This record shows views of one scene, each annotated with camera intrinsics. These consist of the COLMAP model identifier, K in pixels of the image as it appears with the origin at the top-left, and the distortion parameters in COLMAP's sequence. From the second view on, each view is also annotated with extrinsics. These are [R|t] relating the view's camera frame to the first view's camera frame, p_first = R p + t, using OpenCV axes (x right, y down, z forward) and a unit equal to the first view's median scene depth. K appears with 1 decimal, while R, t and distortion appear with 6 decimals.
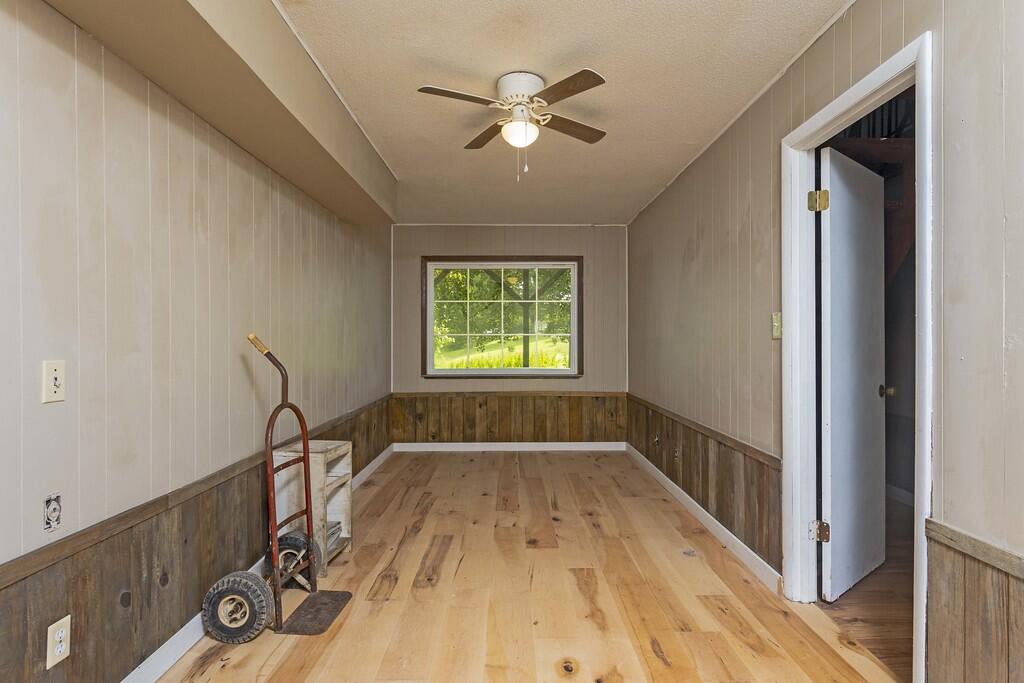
lens RADIAL K [[551.2, 0, 513.0], [0, 551.2, 343.5], [0, 0, 1]] dist [-0.002210, -0.000274]
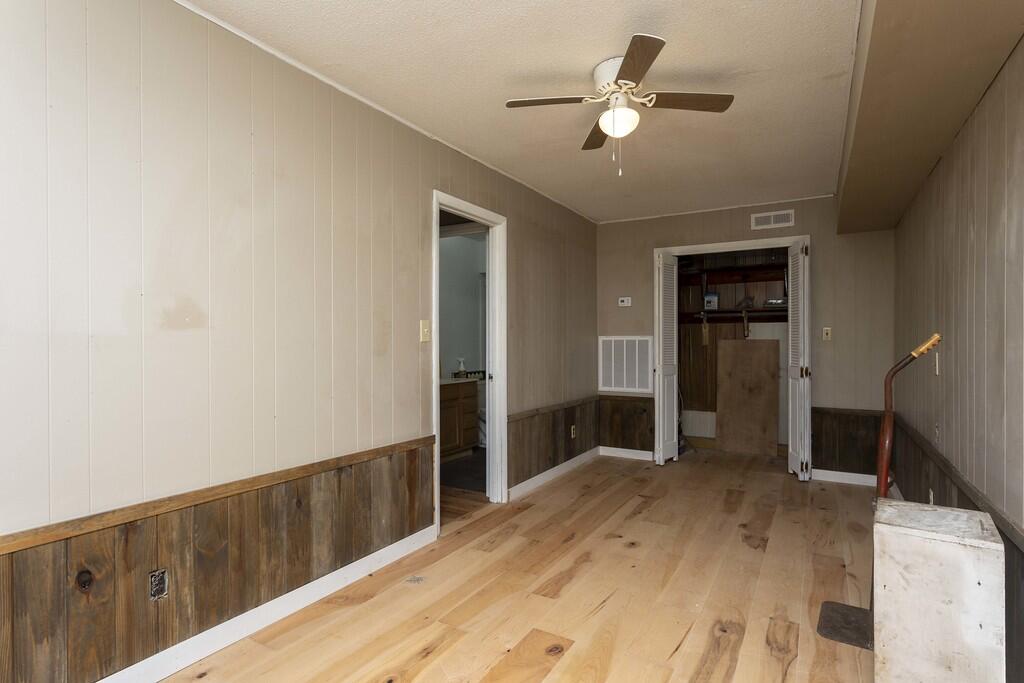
lens RADIAL K [[551.2, 0, 513.1], [0, 551.2, 342.3], [0, 0, 1]] dist [-0.002210, -0.000274]
pose [[-0.871700, 0.004148, 0.490022, -0.289323], [0.004835, 0.999988, 0.000135, -0.002661], [-0.490016, 0.002487, -0.871710, 1.918647]]
